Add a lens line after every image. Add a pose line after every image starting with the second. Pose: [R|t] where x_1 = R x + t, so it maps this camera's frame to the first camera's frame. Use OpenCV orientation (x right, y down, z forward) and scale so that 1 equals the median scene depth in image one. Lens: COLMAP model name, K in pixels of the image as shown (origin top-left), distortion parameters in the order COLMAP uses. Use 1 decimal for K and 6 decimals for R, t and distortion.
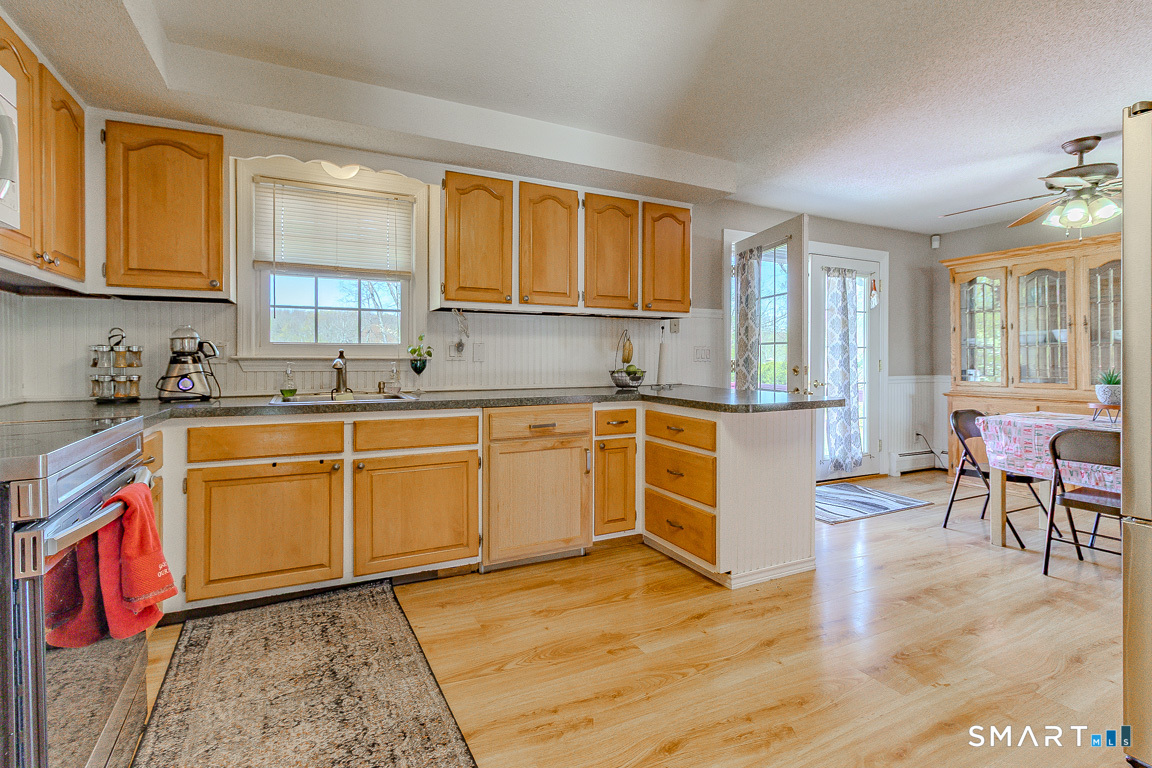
lens RADIAL K [[535.4, 0, 570.6], [0, 535.4, 362.8], [0, 0, 1]] dist [0.000873, 0.000227]
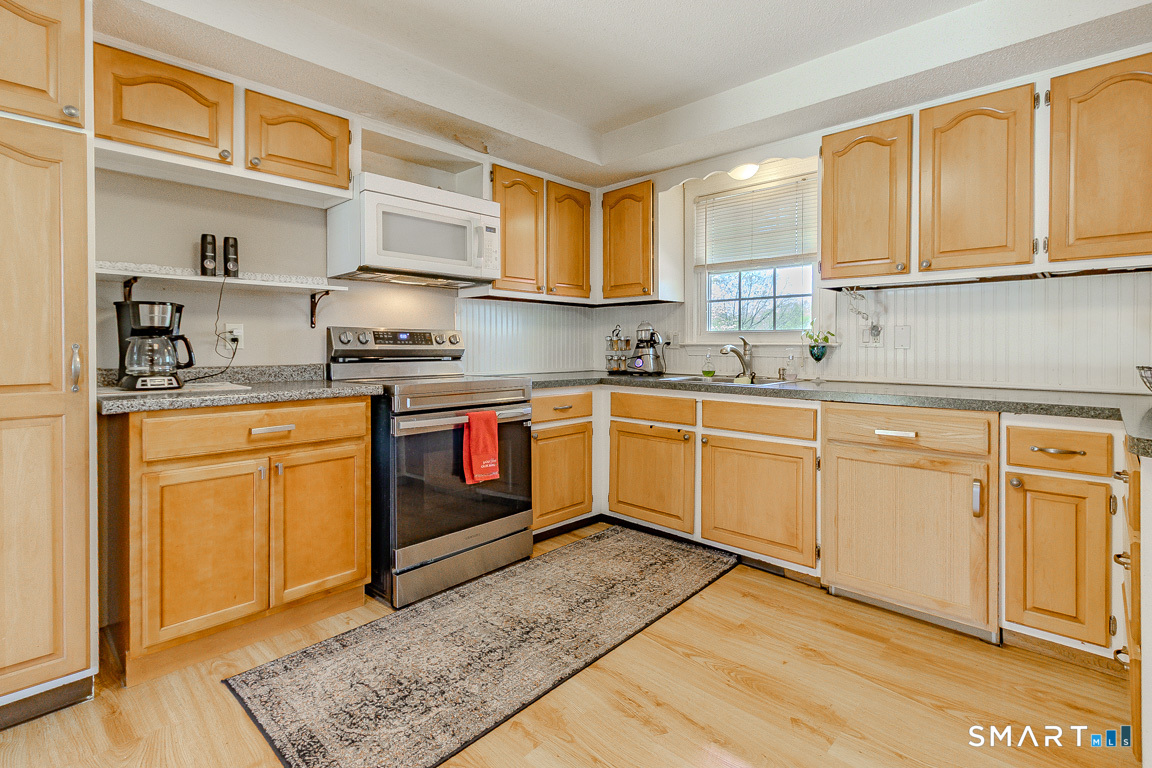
lens RADIAL K [[546.2, 0, 575.0], [0, 546.2, 348.5], [0, 0, 1]] dist [0.000383, 0.000067]
pose [[0.345232, 0.004591, -0.938506, 0.533820], [-0.008534, 0.999962, 0.001752, 0.000797], [0.938479, 0.007405, 0.345258, 0.318952]]
